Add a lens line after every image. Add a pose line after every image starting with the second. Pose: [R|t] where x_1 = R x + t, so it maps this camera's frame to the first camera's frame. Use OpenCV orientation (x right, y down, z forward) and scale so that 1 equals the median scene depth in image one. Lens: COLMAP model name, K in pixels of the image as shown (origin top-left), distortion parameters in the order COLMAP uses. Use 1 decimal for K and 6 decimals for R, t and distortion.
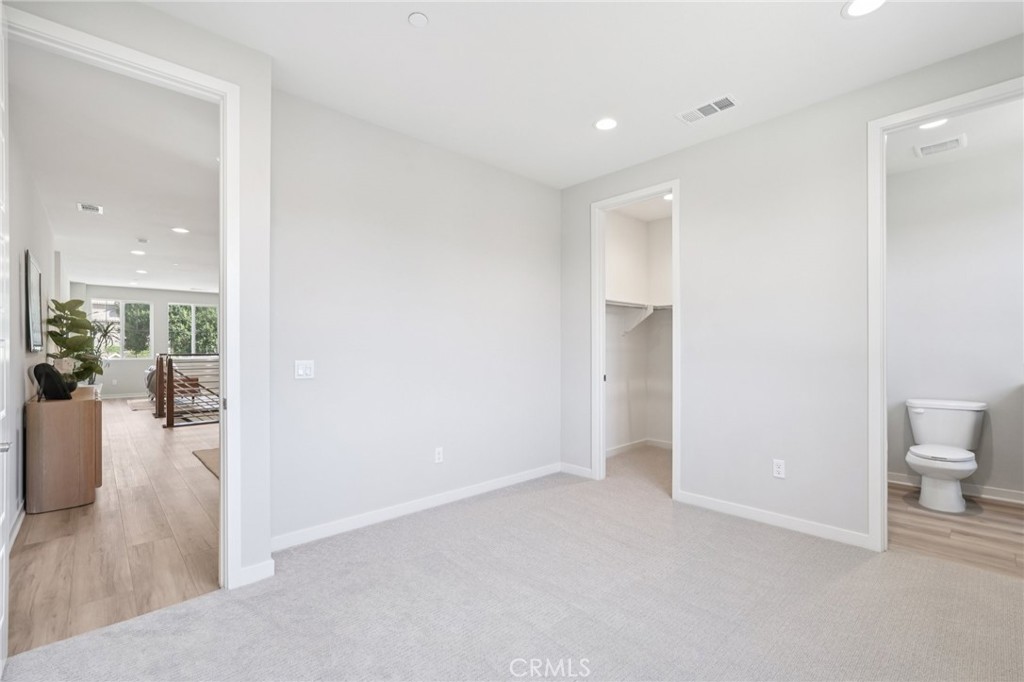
lens RADIAL K [[452.7, 0, 504.8], [0, 452.7, 344.6], [0, 0, 1]] dist [0.000062, 0.000905]
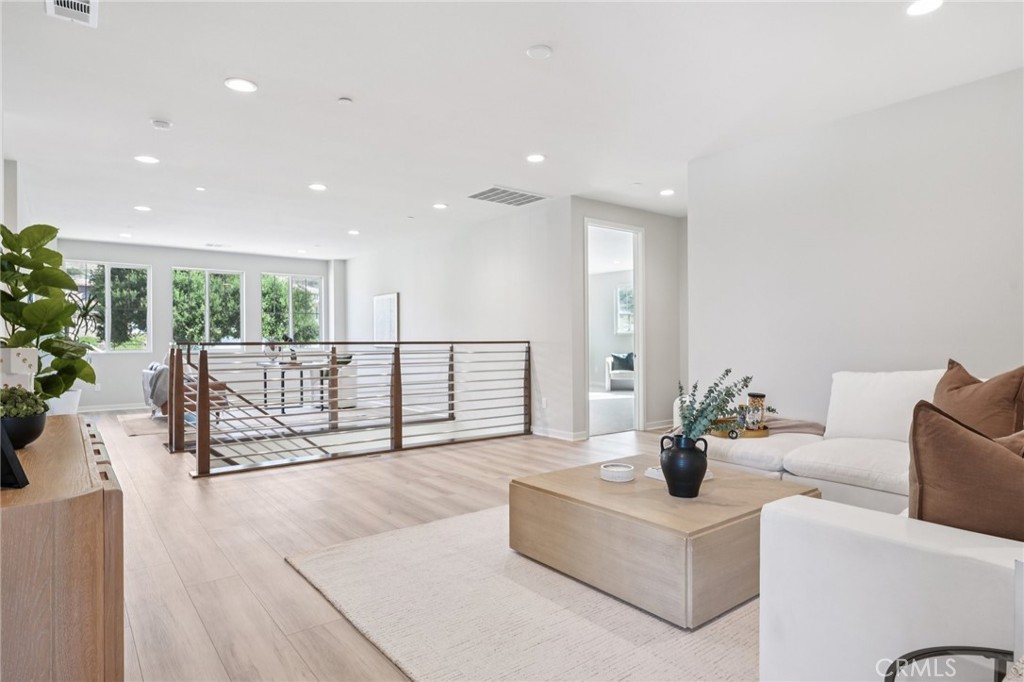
lens RADIAL K [[587.1, 0, 512.0], [0, 587.1, 341.0], [0, 0, 1]] dist [-0.001482, 0.000511]
pose [[0.996366, 0.003019, -0.085117, -0.313255], [-0.002311, 0.999962, 0.008418, 0.012769], [0.085140, -0.008191, 0.996335, 0.332636]]
